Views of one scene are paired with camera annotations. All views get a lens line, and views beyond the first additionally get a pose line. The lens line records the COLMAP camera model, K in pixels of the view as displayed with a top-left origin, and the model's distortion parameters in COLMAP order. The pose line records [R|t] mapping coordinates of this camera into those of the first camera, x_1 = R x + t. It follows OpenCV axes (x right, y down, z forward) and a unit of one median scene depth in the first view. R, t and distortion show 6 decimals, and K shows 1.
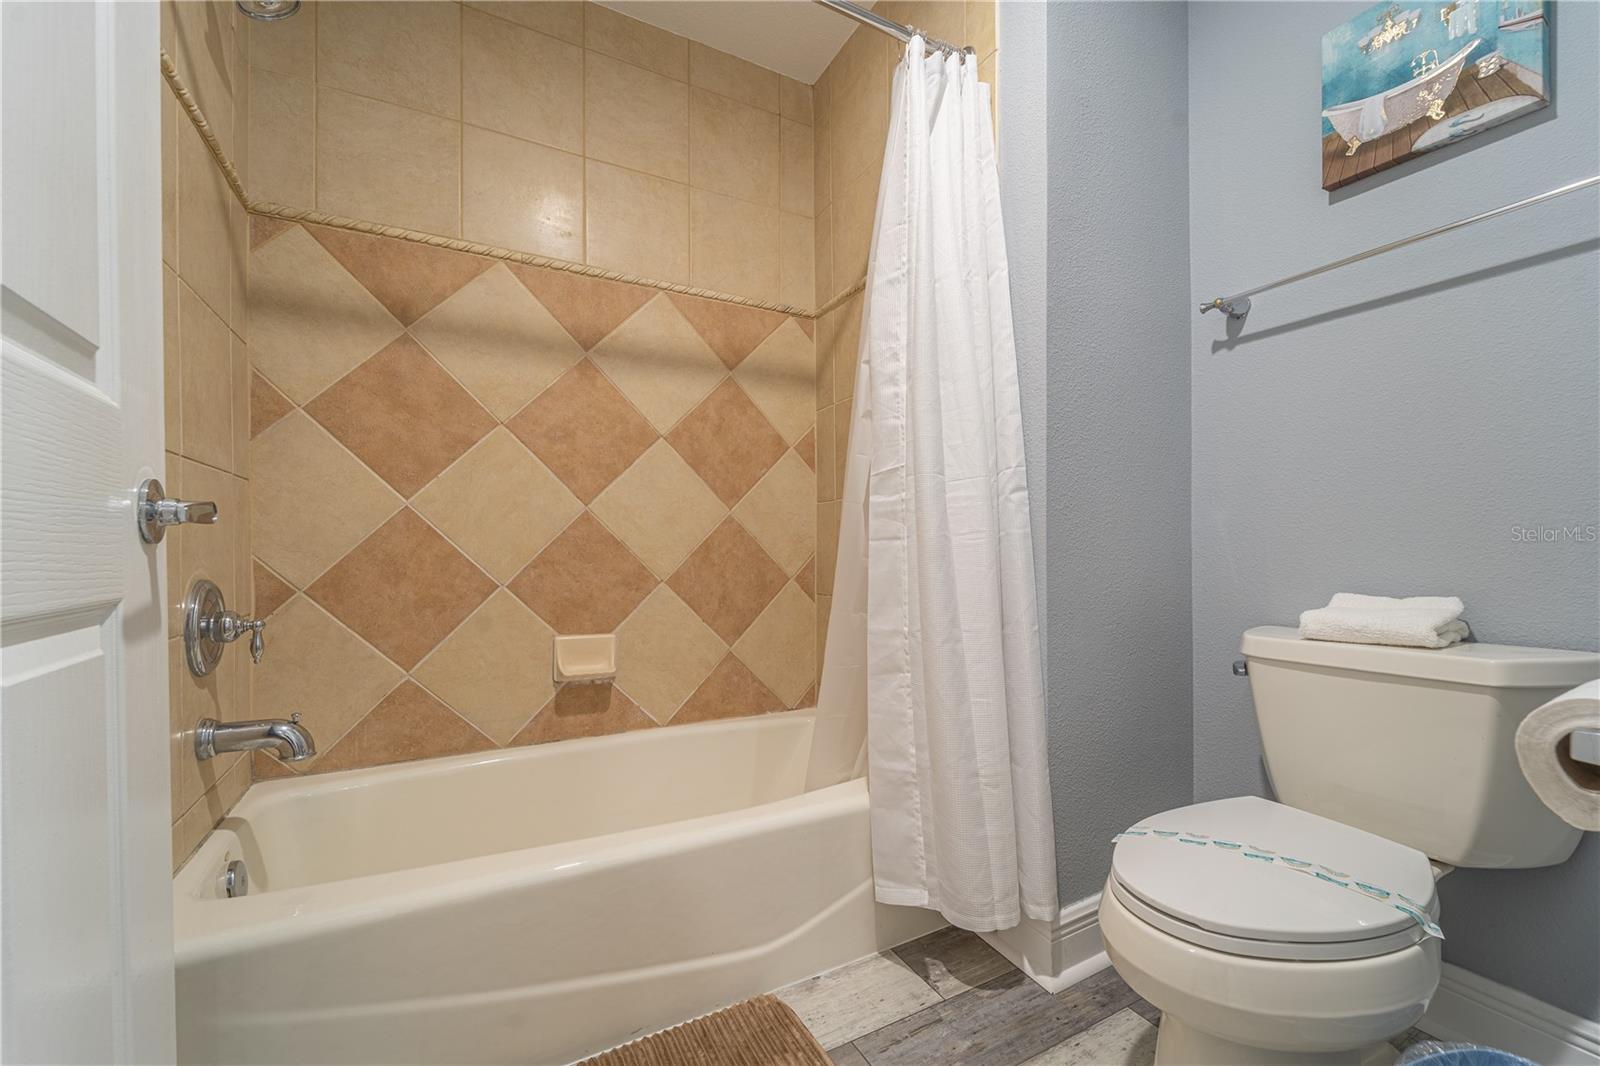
lens RADIAL K [[651.2, 0, 799.0], [0, 651.2, 539.6], [0, 0, 1]] dist [0.002087, -0.000831]
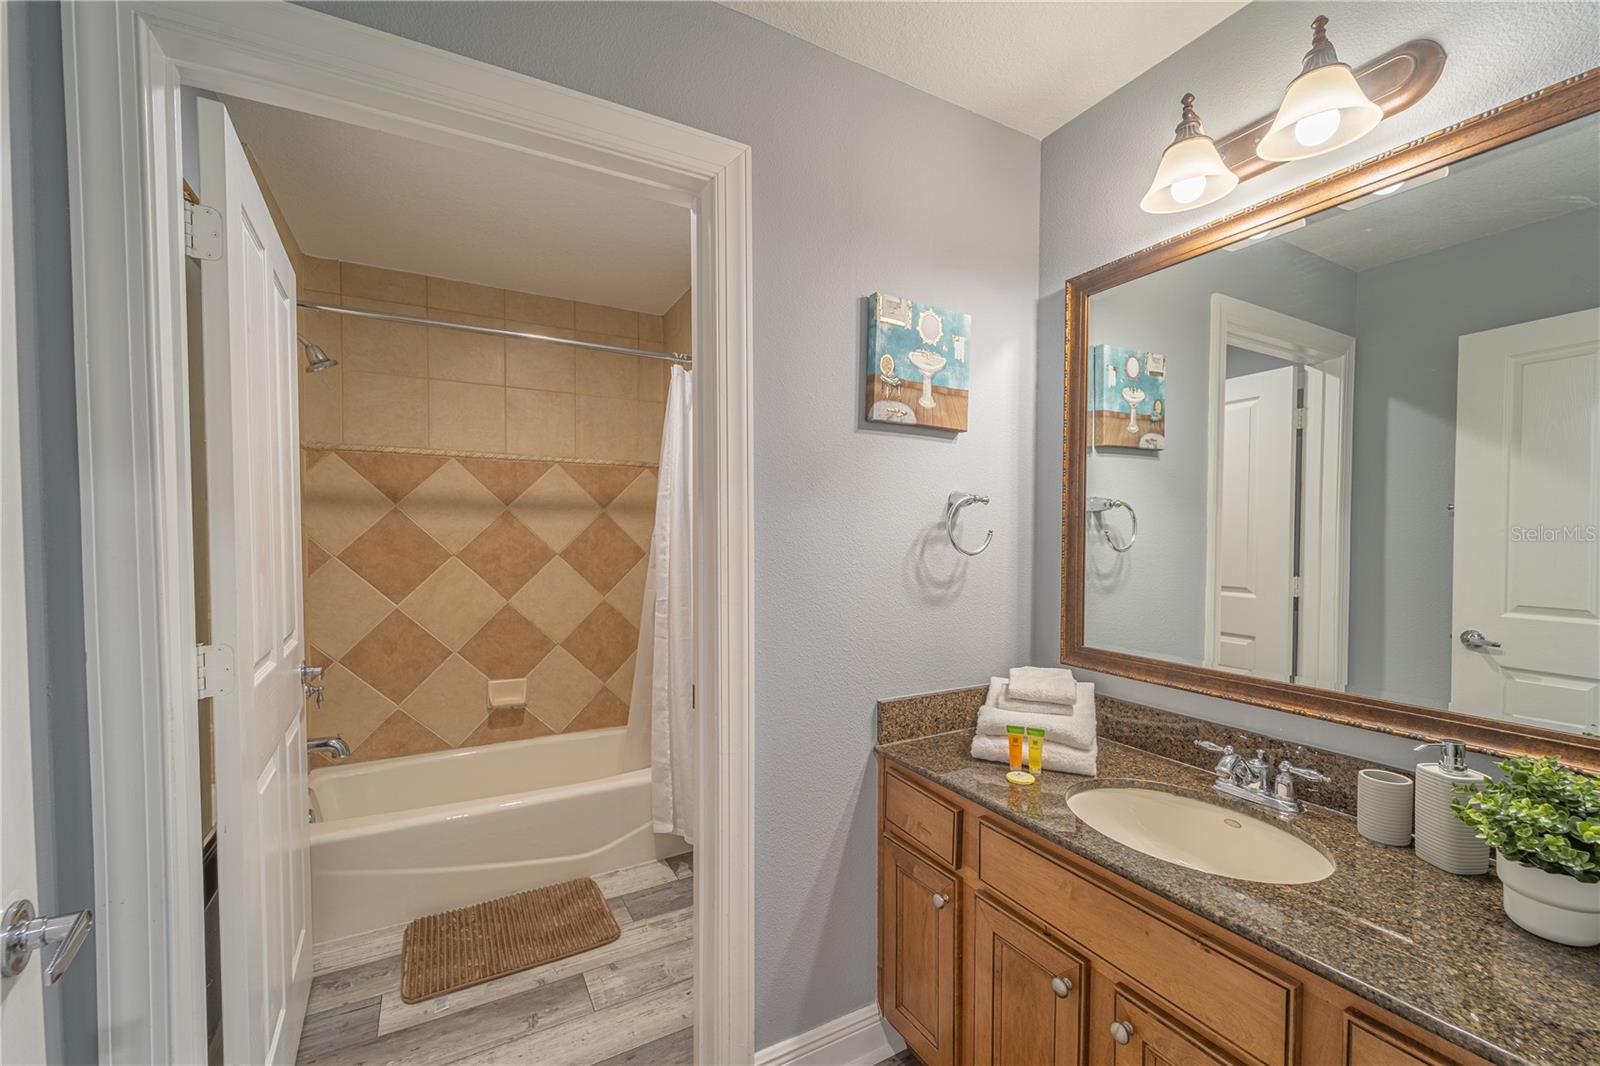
lens RADIAL K [[651.2, 0, 800.4], [0, 651.2, 538.8], [0, 0, 1]] dist [0.002087, -0.000831]
pose [[0.999894, 0.003740, 0.014079, 0.405610], [-0.004018, 0.999796, 0.019771, -0.255878], [-0.014003, -0.019825, 0.999705, -0.676844]]
